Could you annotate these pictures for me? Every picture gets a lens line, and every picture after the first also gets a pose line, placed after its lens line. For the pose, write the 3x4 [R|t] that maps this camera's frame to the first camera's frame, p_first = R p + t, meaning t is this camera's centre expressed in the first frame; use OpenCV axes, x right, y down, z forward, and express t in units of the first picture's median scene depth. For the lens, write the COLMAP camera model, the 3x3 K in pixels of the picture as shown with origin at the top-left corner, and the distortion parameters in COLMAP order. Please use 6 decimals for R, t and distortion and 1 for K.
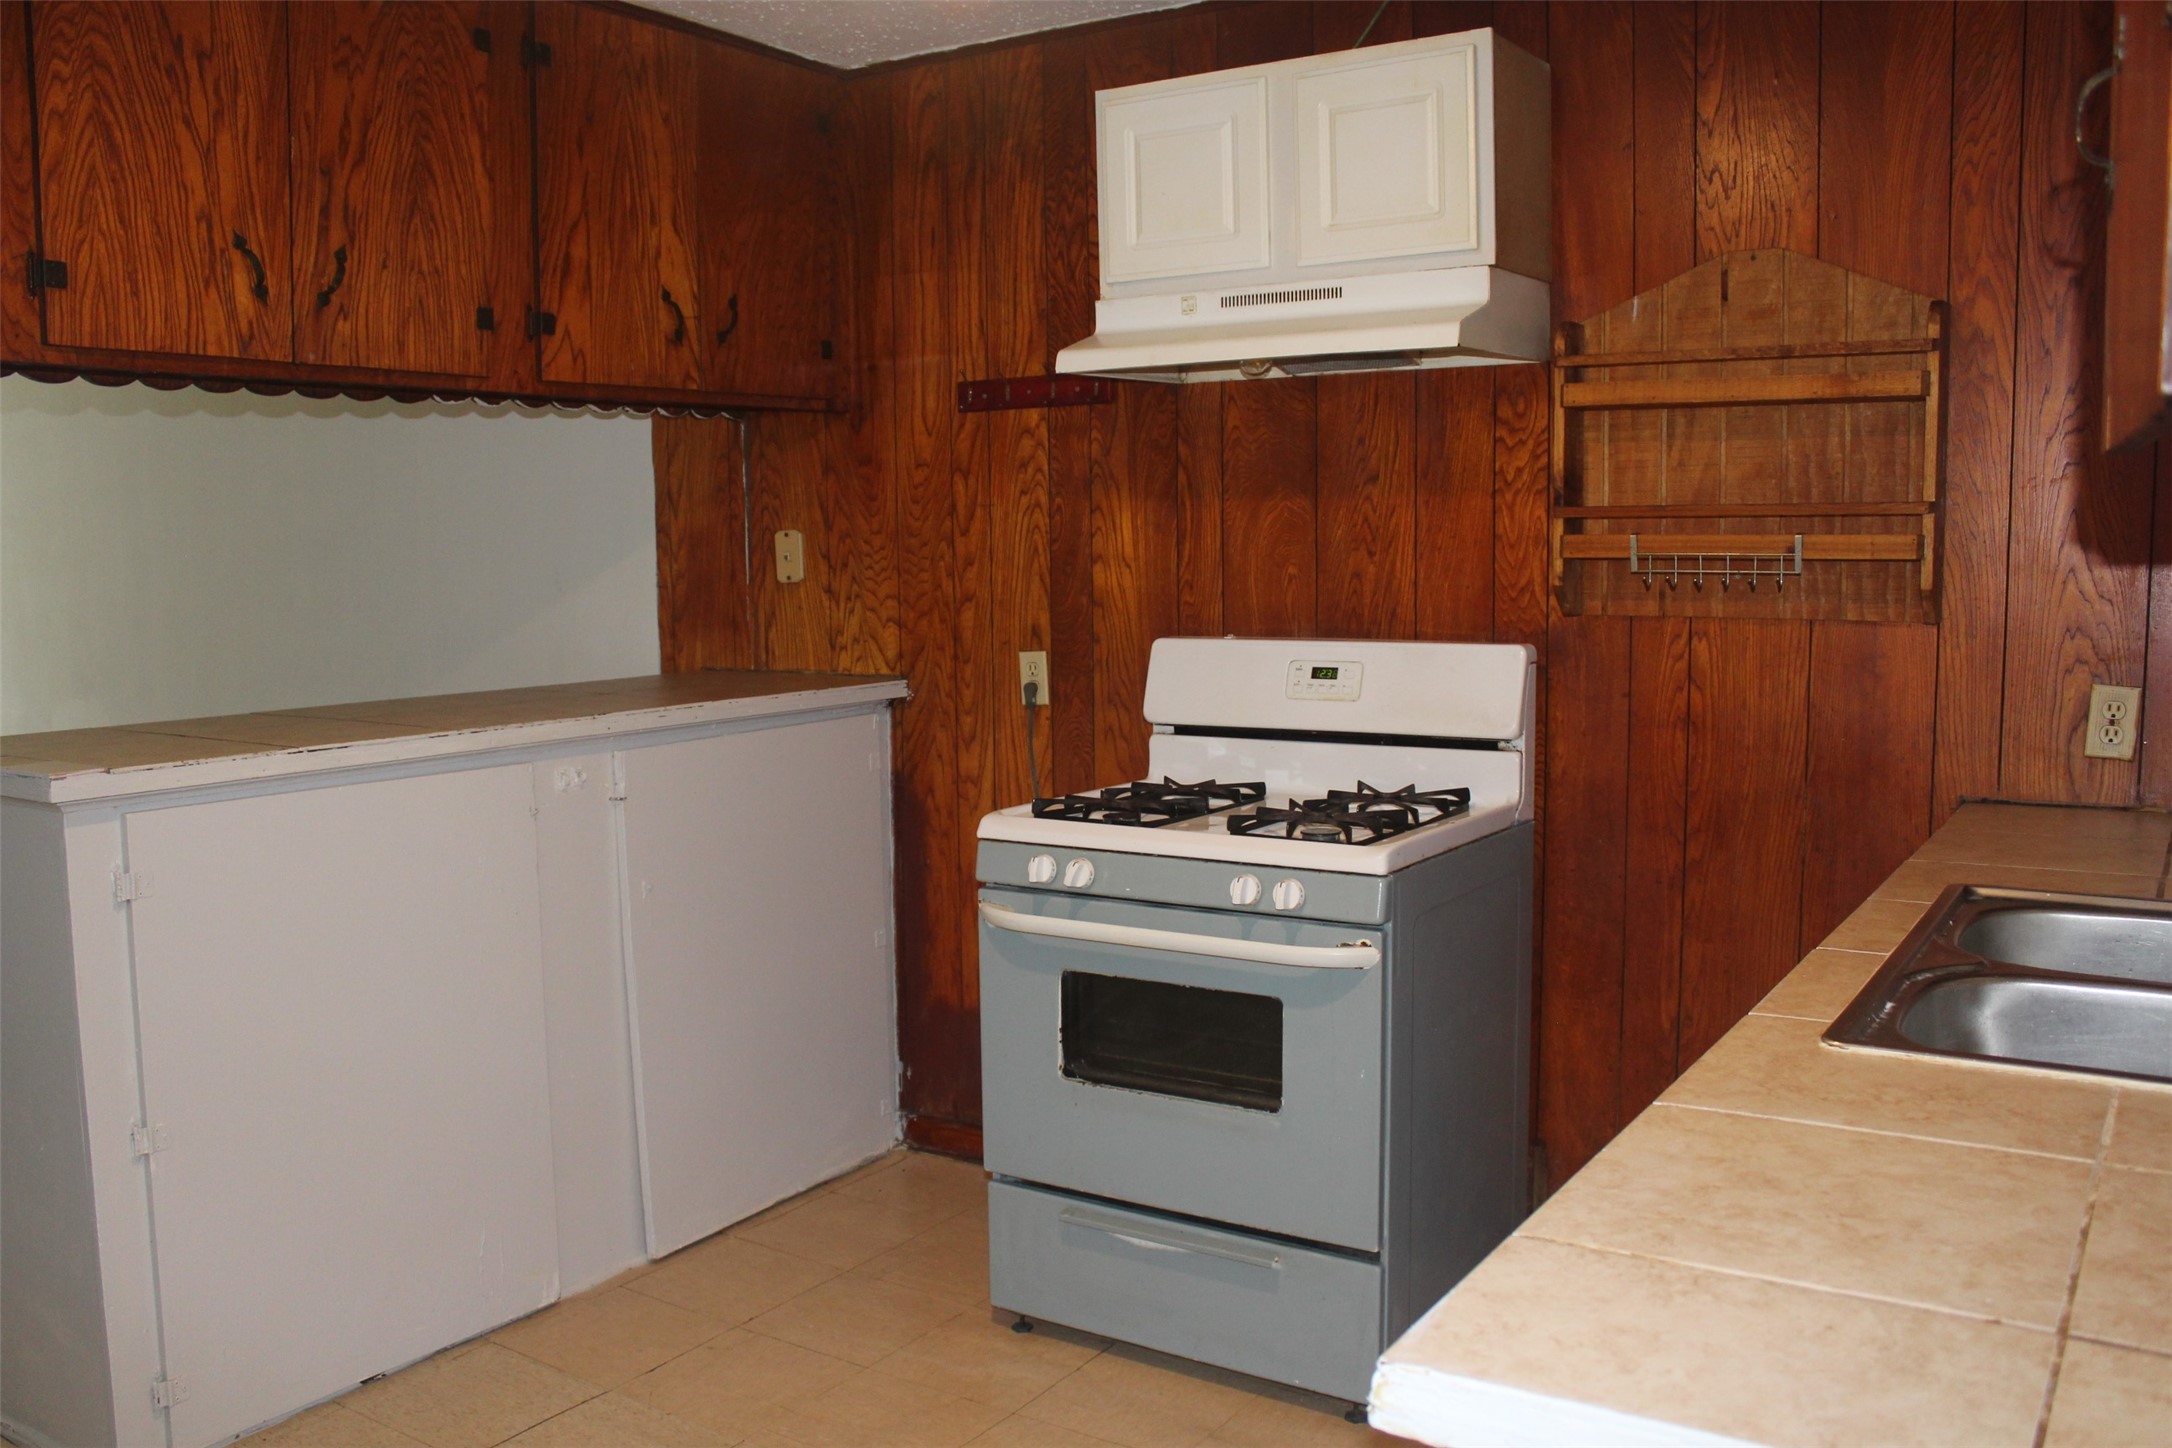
lens RADIAL K [[1841.1, 0, 1082.2], [0, 1841.1, 720.6], [0, 0, 1]] dist [-0.144604, 0.028538]
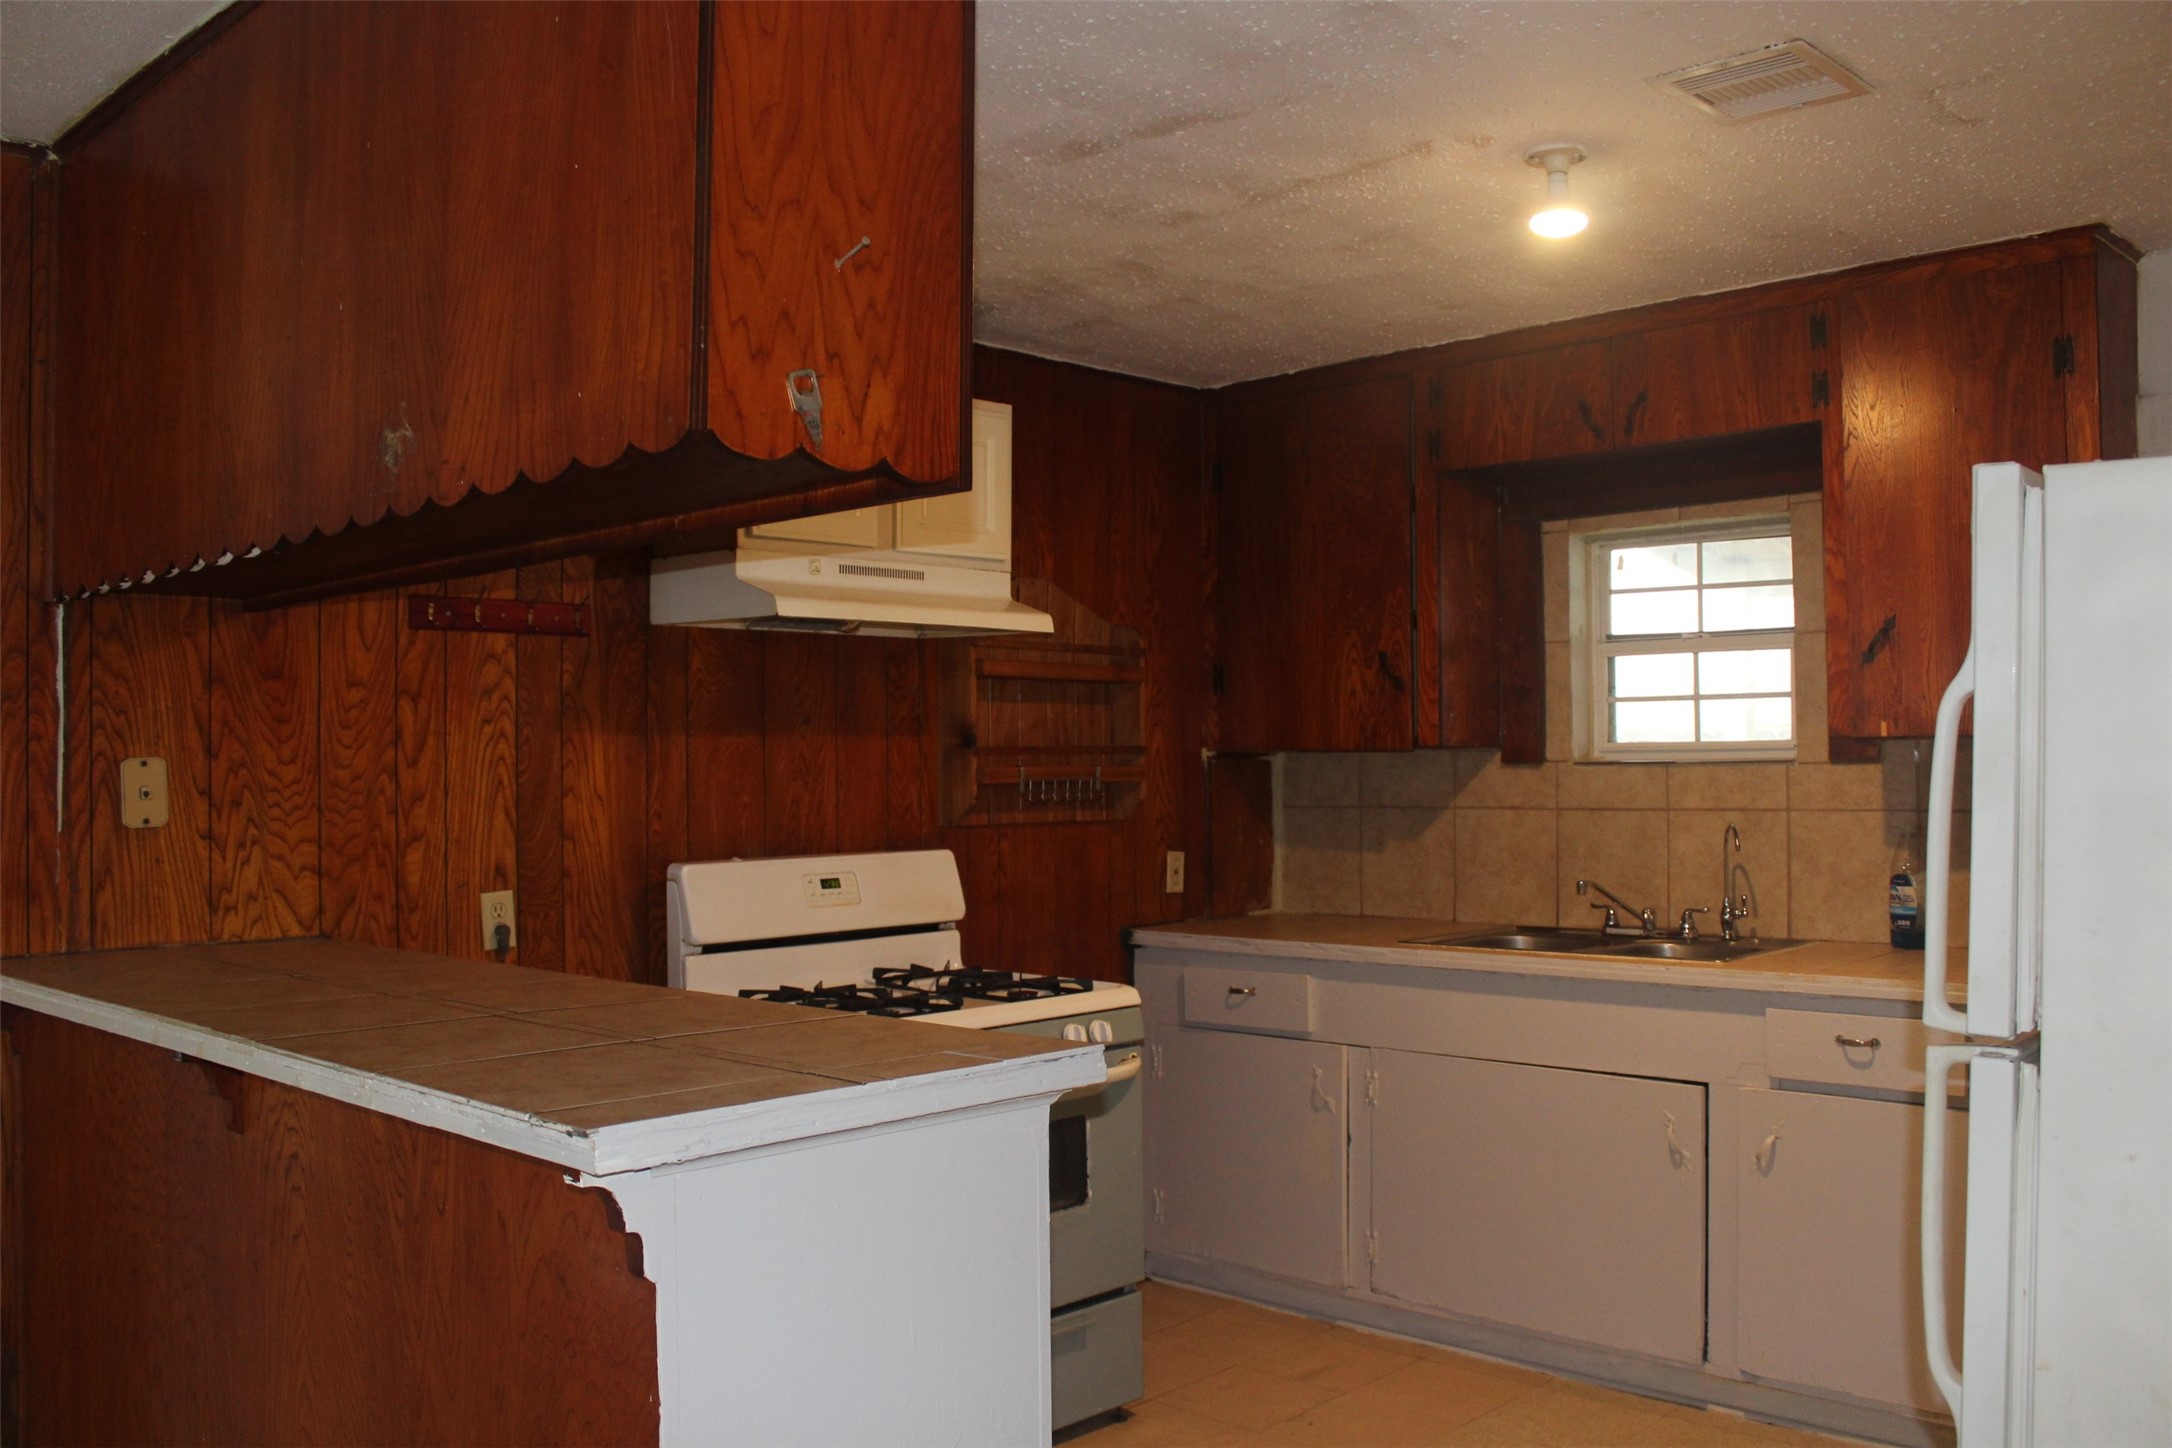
lens RADIAL K [[1841.1, 0, 1080.7], [0, 1841.1, 736.9], [0, 0, 1]] dist [-0.144604, 0.028538]
pose [[0.181154, 0.025229, 0.983131, -0.878438], [0.104391, 0.993530, -0.044731, -0.043563], [-0.977899, 0.110734, 0.177348, 0.540777]]
